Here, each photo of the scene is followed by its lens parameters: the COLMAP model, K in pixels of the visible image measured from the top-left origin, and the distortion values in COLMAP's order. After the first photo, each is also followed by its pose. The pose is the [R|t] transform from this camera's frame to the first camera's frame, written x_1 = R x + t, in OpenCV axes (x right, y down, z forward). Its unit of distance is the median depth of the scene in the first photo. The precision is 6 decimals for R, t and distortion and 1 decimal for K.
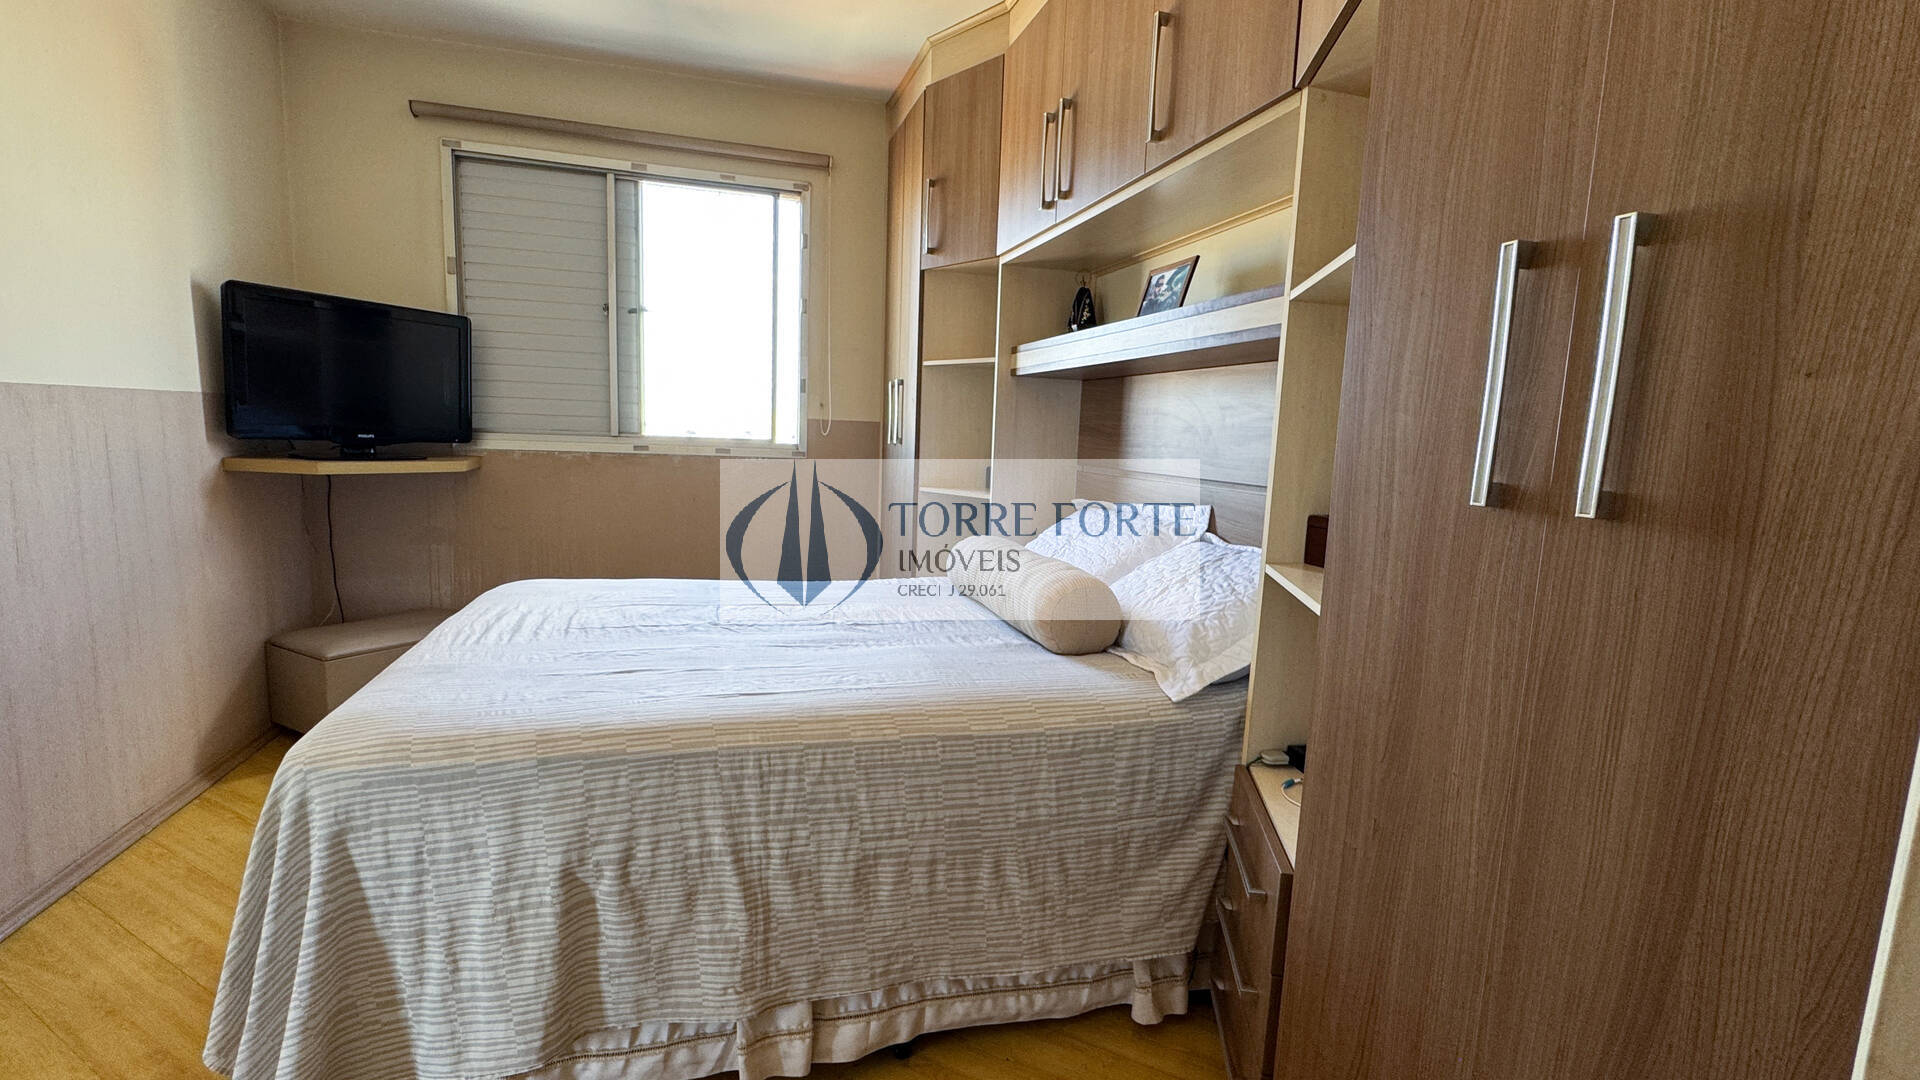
lens RADIAL K [[852.9, 0, 960.0], [0, 852.9, 540.0], [0, 0, 1]] dist [-0.010312, -0.000496]
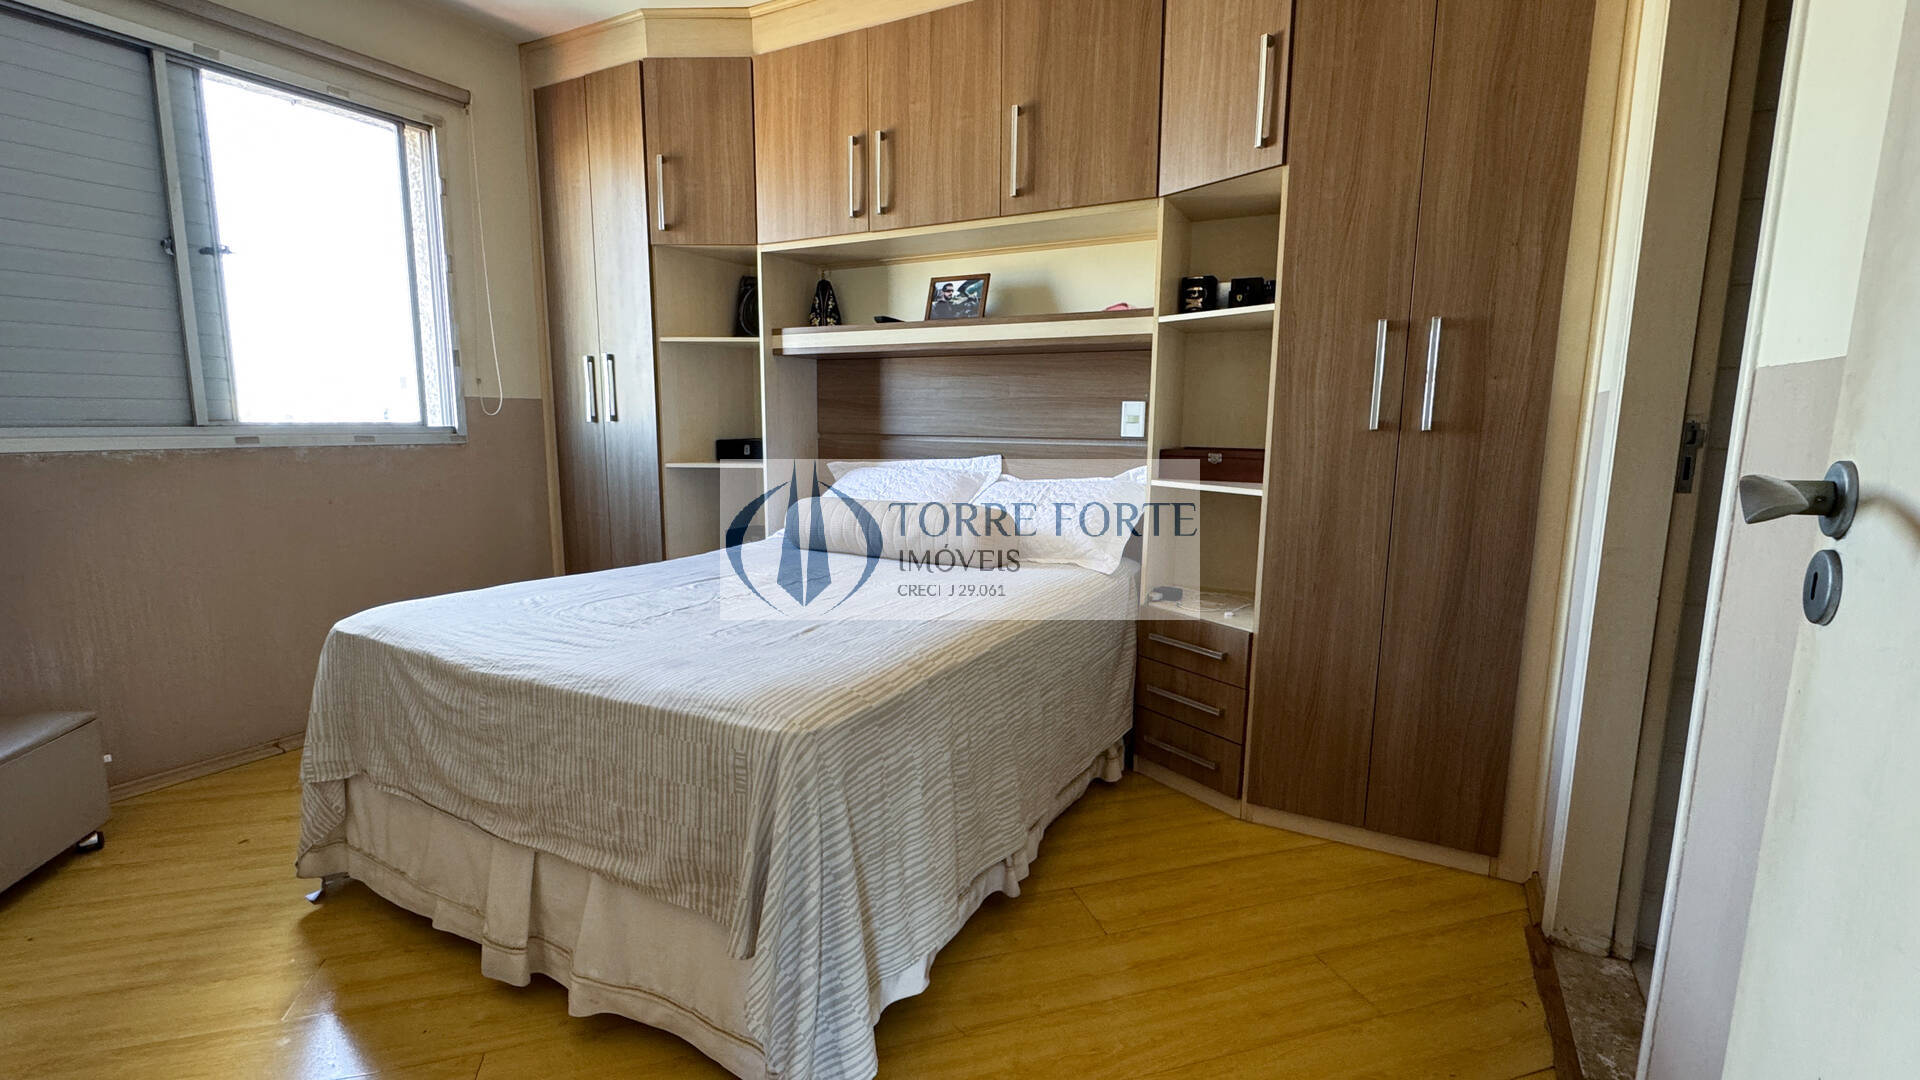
lens RADIAL K [[870.4, 0, 959.8], [0, 870.4, 544.3], [0, 0, 1]] dist [-0.001307, -0.000628]
pose [[0.695592, -0.135686, 0.705508, -0.605168], [0.109610, 0.990550, 0.082436, -0.015731], [-0.710027, 0.019989, 0.703891, 0.036997]]
